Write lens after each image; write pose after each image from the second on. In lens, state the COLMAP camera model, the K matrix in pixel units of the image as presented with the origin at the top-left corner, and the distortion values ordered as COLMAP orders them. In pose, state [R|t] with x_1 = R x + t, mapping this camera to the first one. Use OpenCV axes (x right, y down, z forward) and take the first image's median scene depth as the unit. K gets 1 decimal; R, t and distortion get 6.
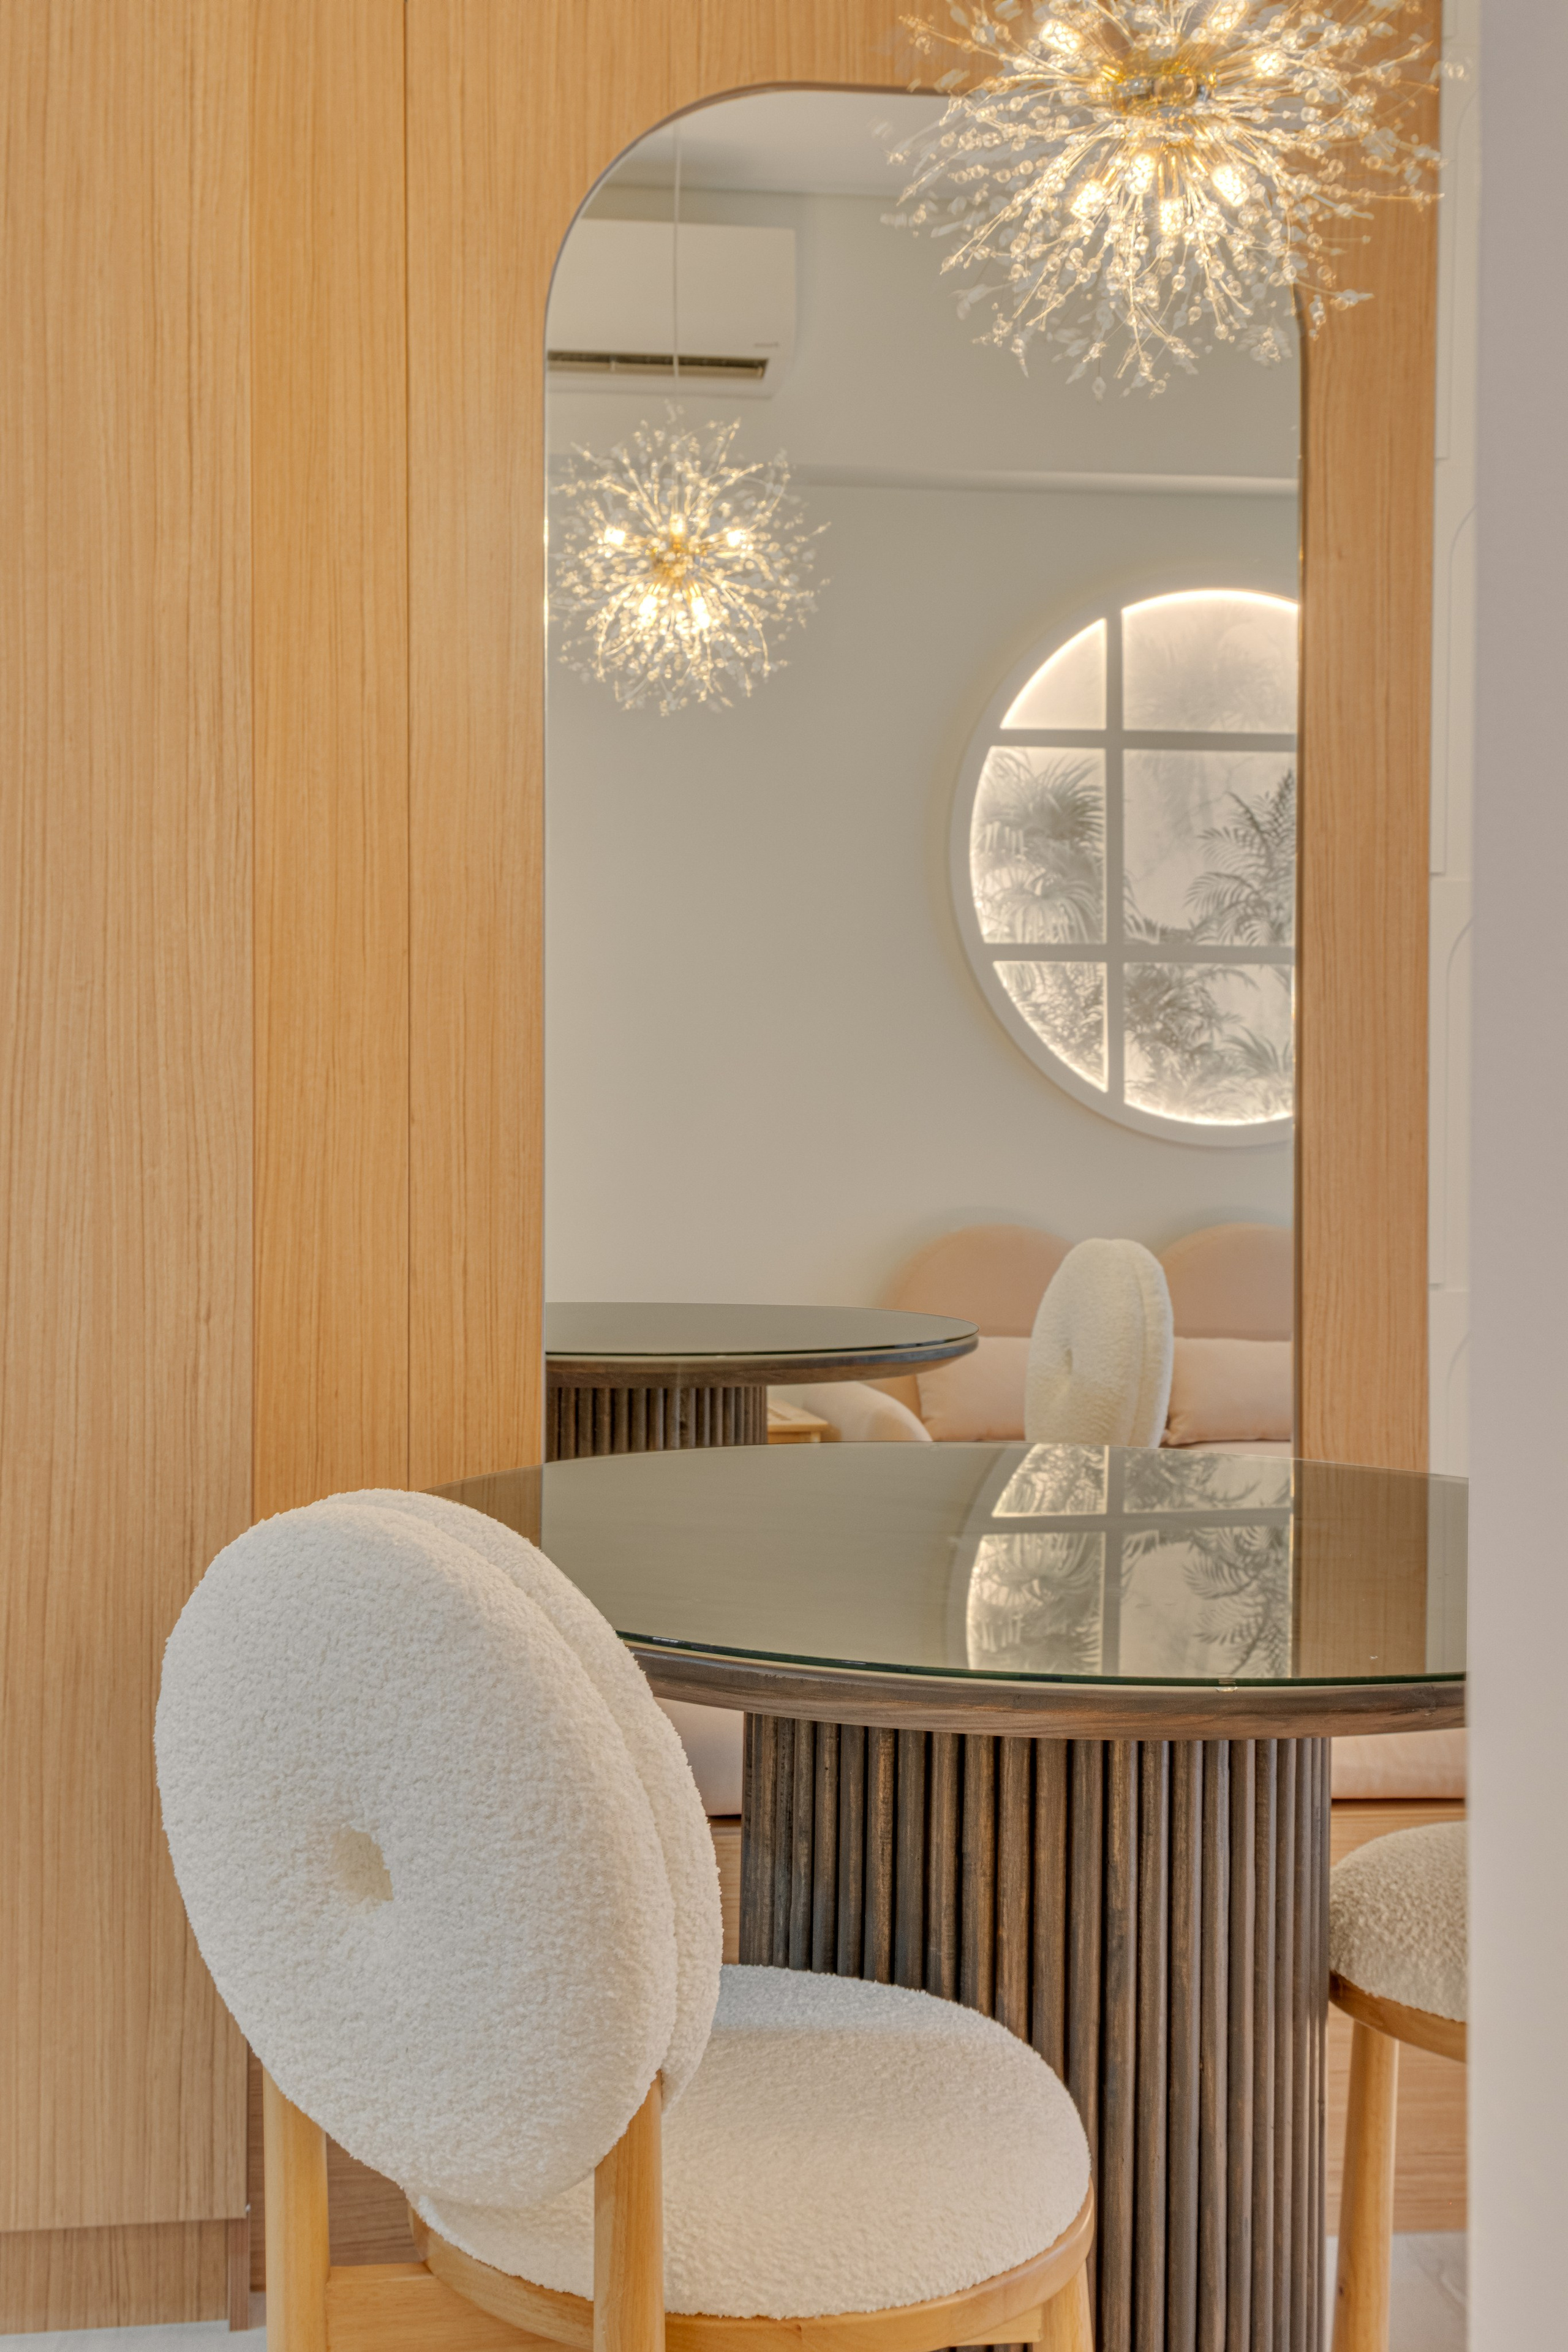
lens RADIAL K [[3501.2, 0, 784.0], [0, 3501.2, 1176.0], [0, 0, 1]] dist [0.185856, -0.184524]
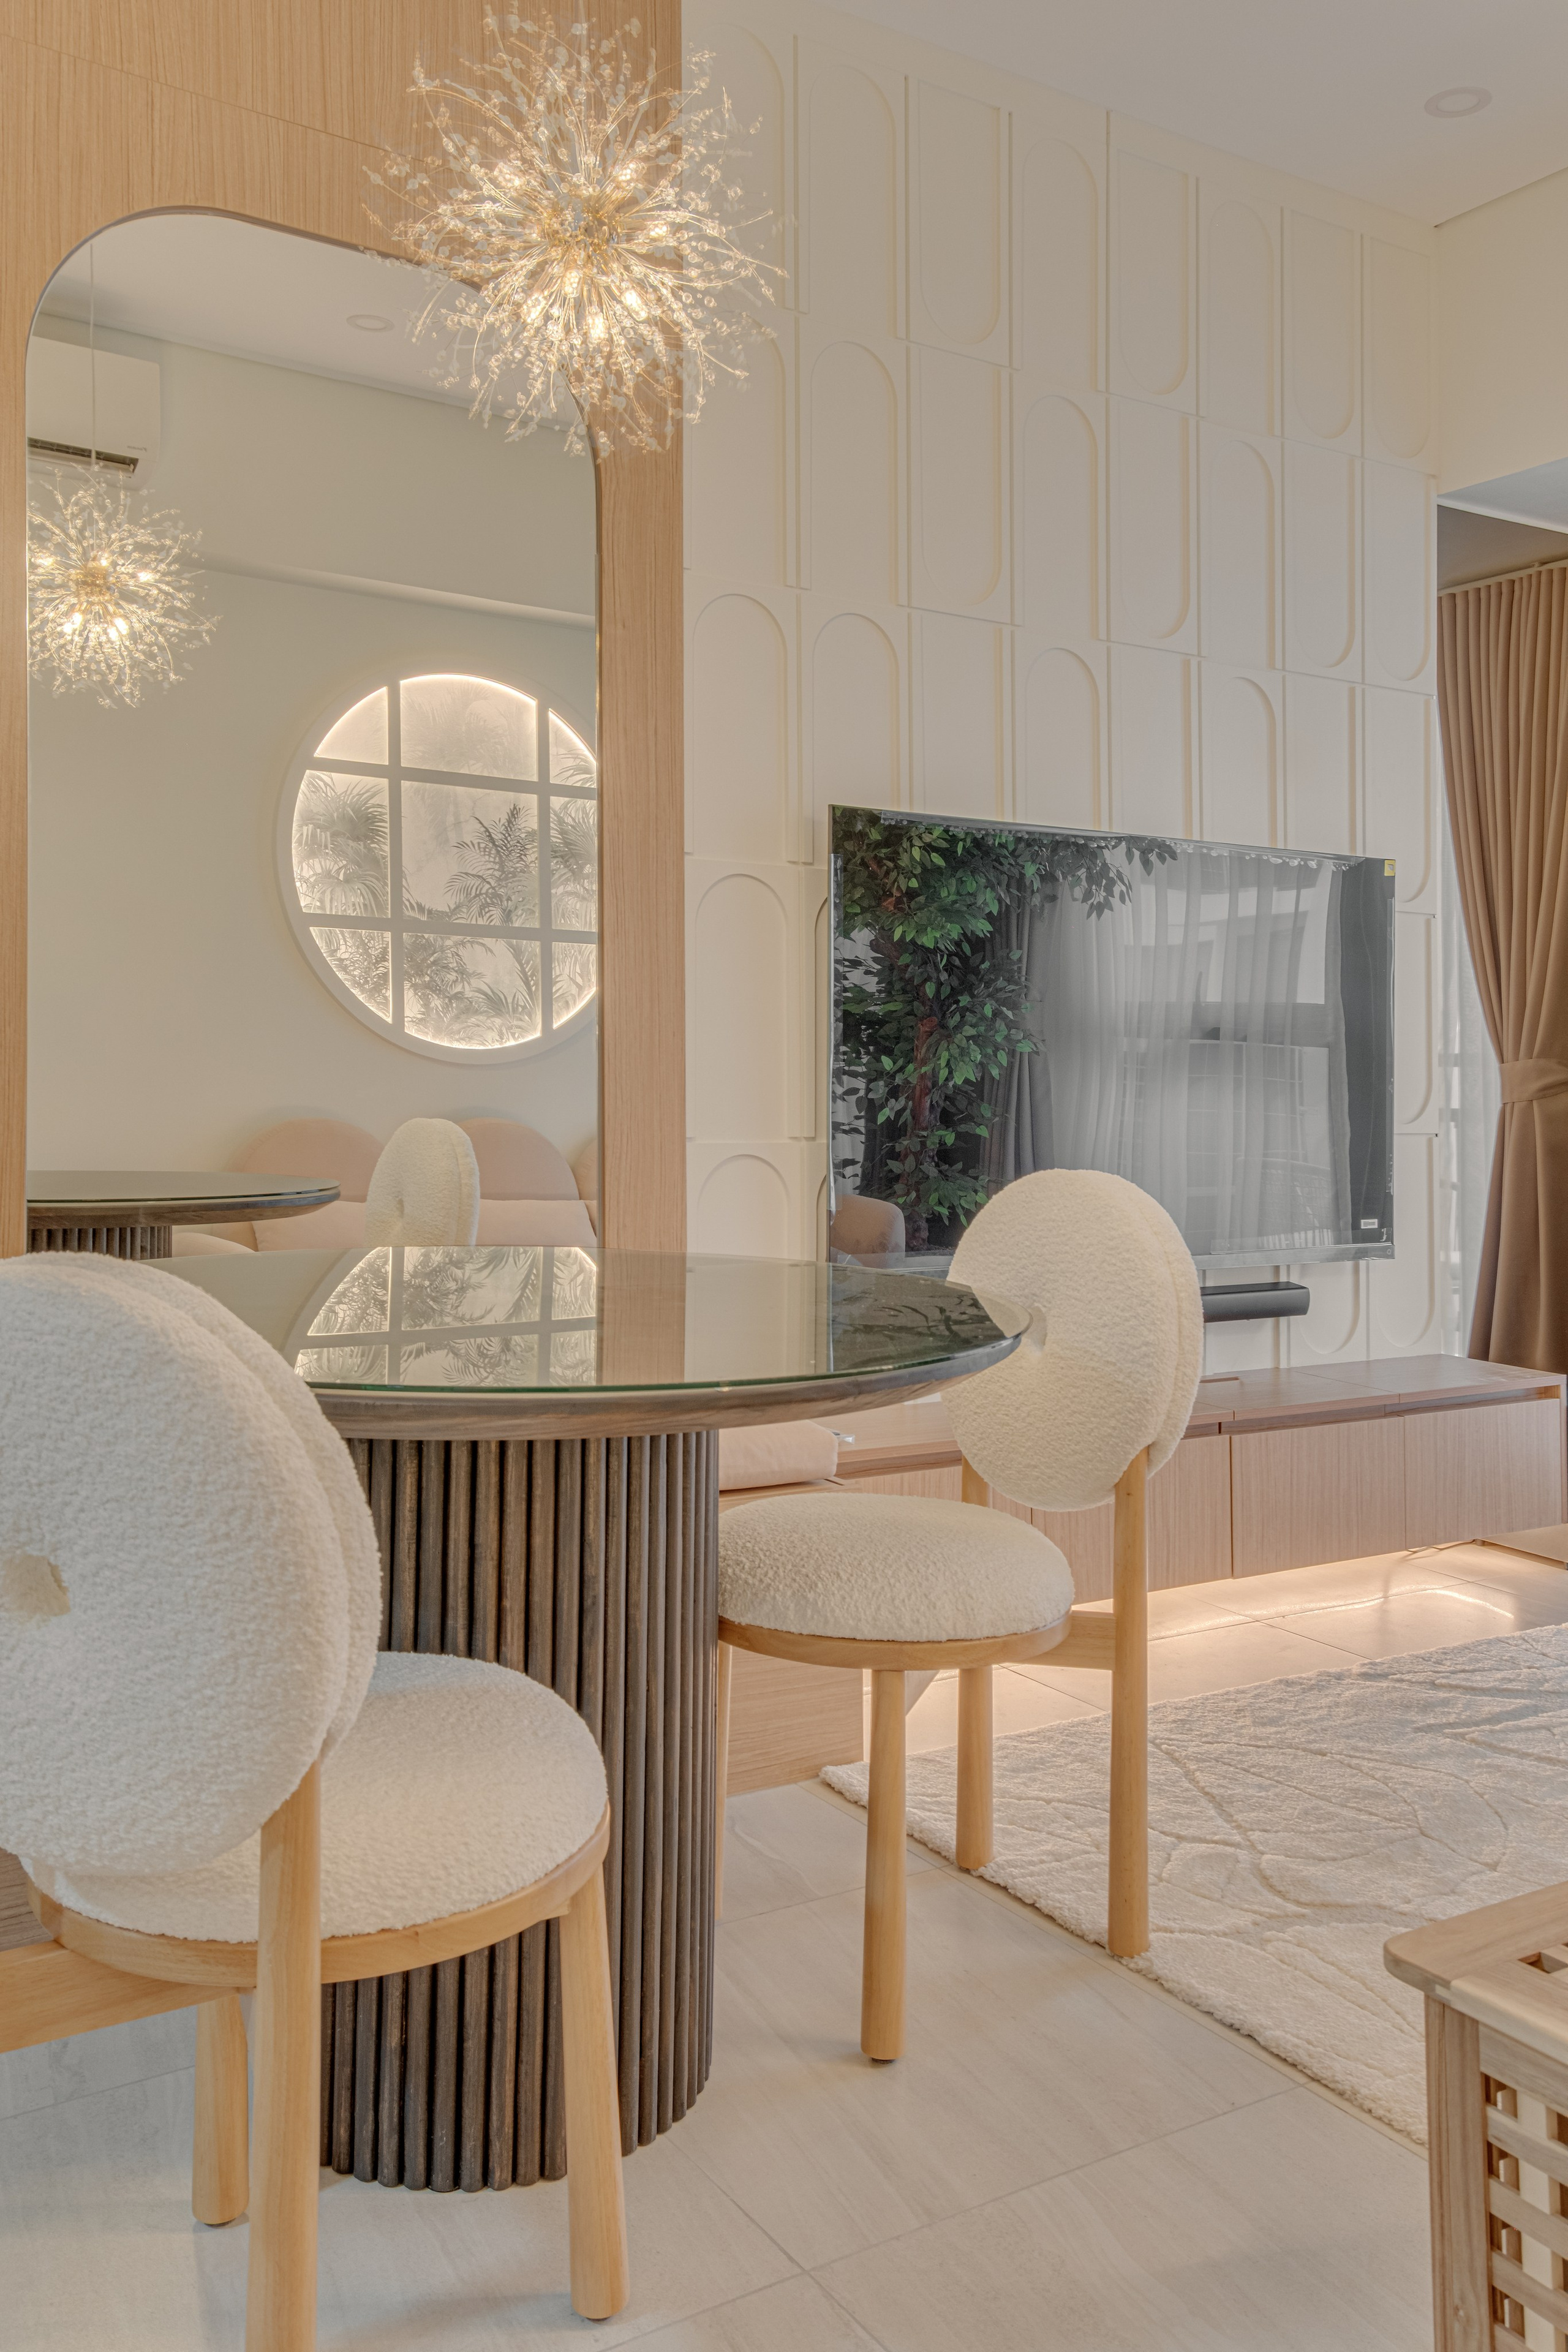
lens RADIAL K [[2084.0, 0, 785.6], [0, 2084.0, 1125.8], [0, 0, 1]] dist [0.089742, 0.012772]
pose [[0.894333, 0.005663, 0.447367, -0.207218], [0.015485, 0.998929, -0.043600, 0.081849], [-0.447134, 0.045920, 0.893287, 0.285810]]
